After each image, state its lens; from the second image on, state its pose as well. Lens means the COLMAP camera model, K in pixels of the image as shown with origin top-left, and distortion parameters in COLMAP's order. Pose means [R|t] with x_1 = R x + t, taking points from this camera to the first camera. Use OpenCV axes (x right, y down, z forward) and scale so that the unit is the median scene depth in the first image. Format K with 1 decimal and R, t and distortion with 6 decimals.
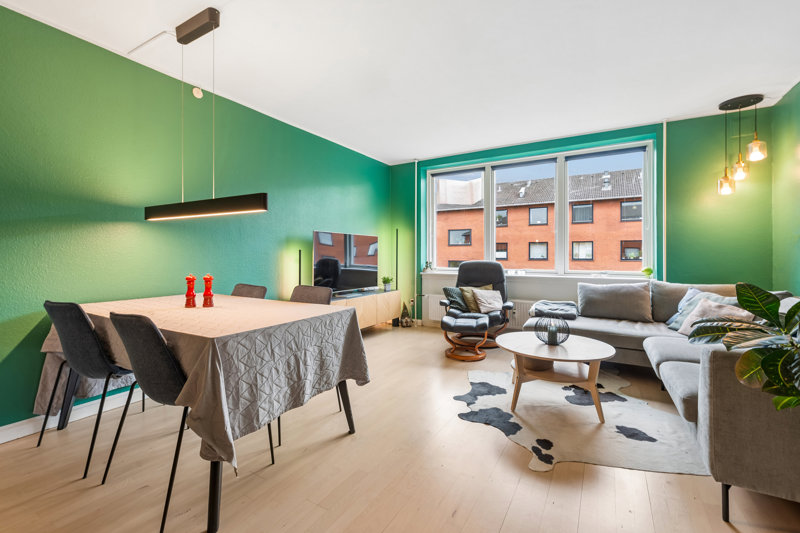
lens RADIAL K [[343.5, 0, 399.0], [0, 343.5, 256.4], [0, 0, 1]] dist [0.000649, 0.000045]
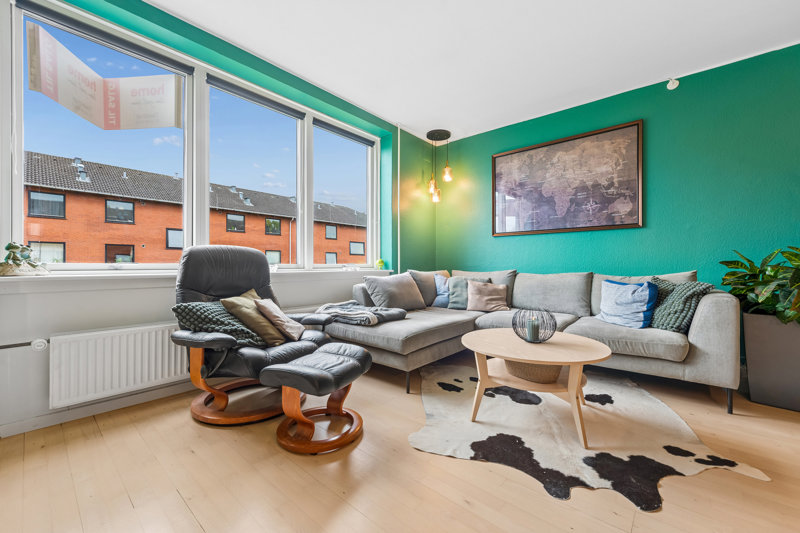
lens RADIAL K [[326.4, 0, 400.1], [0, 326.4, 259.8], [0, 0, 1]] dist [0.003747, -0.000020]
pose [[0.166492, 0.015375, 0.985923, -0.368094], [0.002048, 0.999871, -0.015938, 0.078479], [-0.986041, 0.004673, 0.166439, 1.206102]]
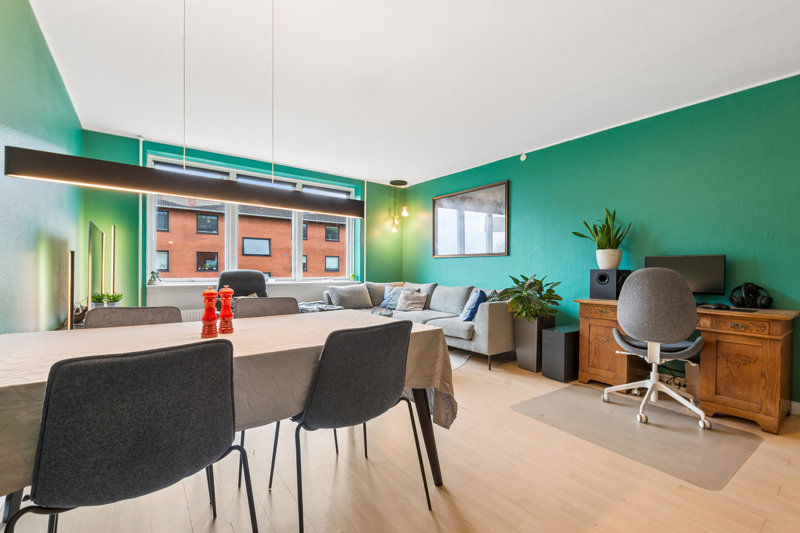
lens RADIAL K [[354.3, 0, 400.0], [0, 354.3, 265.1], [0, 0, 1]] dist [-0.000774, -0.000139]
pose [[0.374788, 0.011044, 0.927045, -0.971815], [-0.005038, 0.999939, -0.009876, 0.014224], [-0.927097, -0.000969, 0.374821, 0.363876]]
